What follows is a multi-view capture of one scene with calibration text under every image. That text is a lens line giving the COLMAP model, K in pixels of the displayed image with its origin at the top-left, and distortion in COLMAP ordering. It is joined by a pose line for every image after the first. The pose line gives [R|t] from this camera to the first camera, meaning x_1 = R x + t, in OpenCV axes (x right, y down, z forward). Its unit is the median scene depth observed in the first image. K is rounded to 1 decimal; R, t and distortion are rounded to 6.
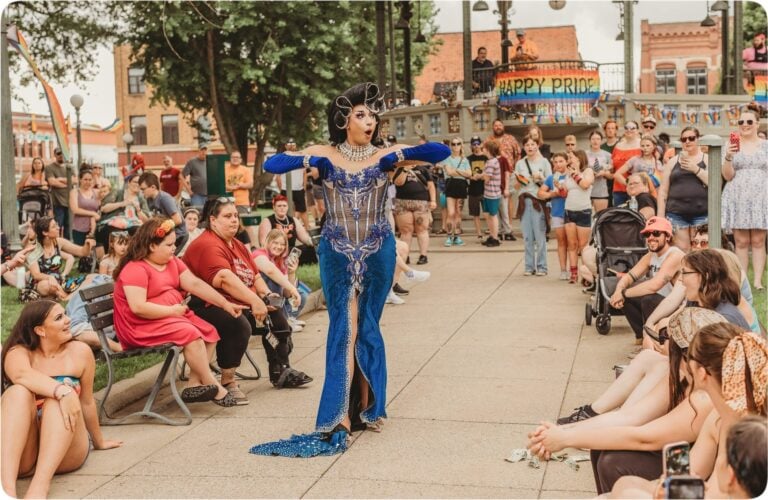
lens RADIAL K [[1224.2, 0, 384.0], [0, 1224.2, 250.0], [0, 0, 1]] dist [0.033947, 0.009978]
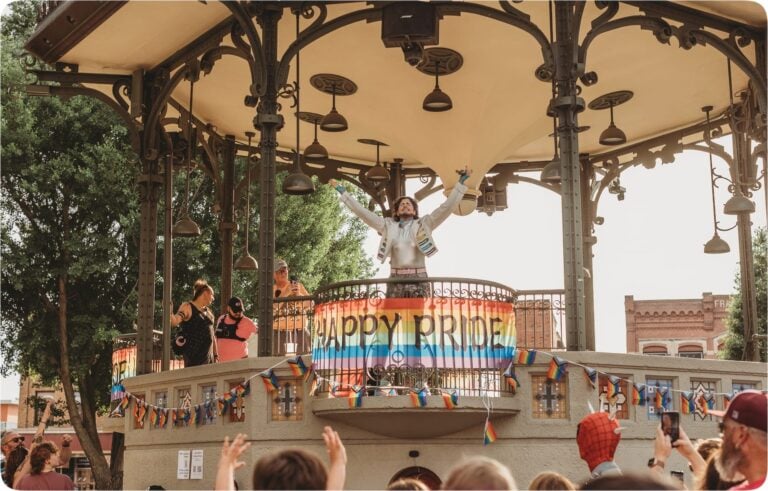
lens RADIAL K [[1227.6, 0, 384.0], [0, 1227.6, 245.5], [0, 0, 1]] dist [0.018454, 0.047293]
pose [[0.999652, 0.026111, 0.003769, 0.091821], [-0.024515, 0.972179, -0.232952, -0.039400], [-0.009747, 0.232778, 0.972481, 0.389422]]
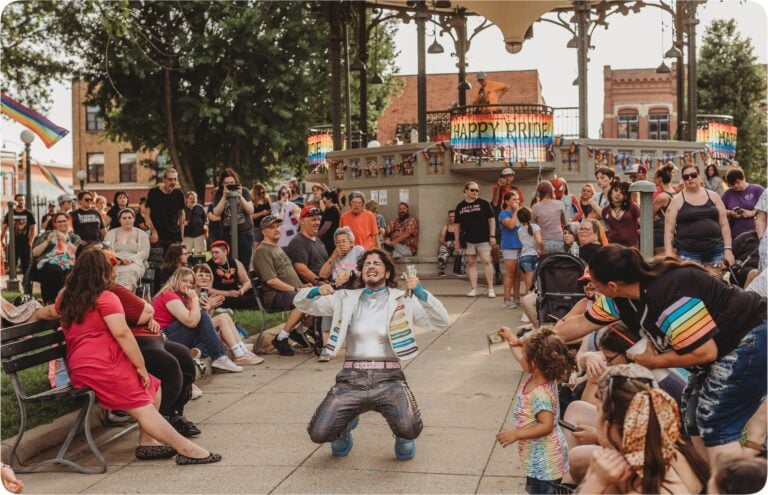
lens RADIAL K [[1237.3, 0, 384.0], [0, 1237.3, 247.5], [0, 0, 1]] dist [0.034455, 0.207632]
pose [[0.999488, 0.012768, 0.029343, 0.007587], [-0.011697, 0.999269, -0.036406, -0.000388], [-0.029787, 0.036044, 0.998906, 0.002845]]
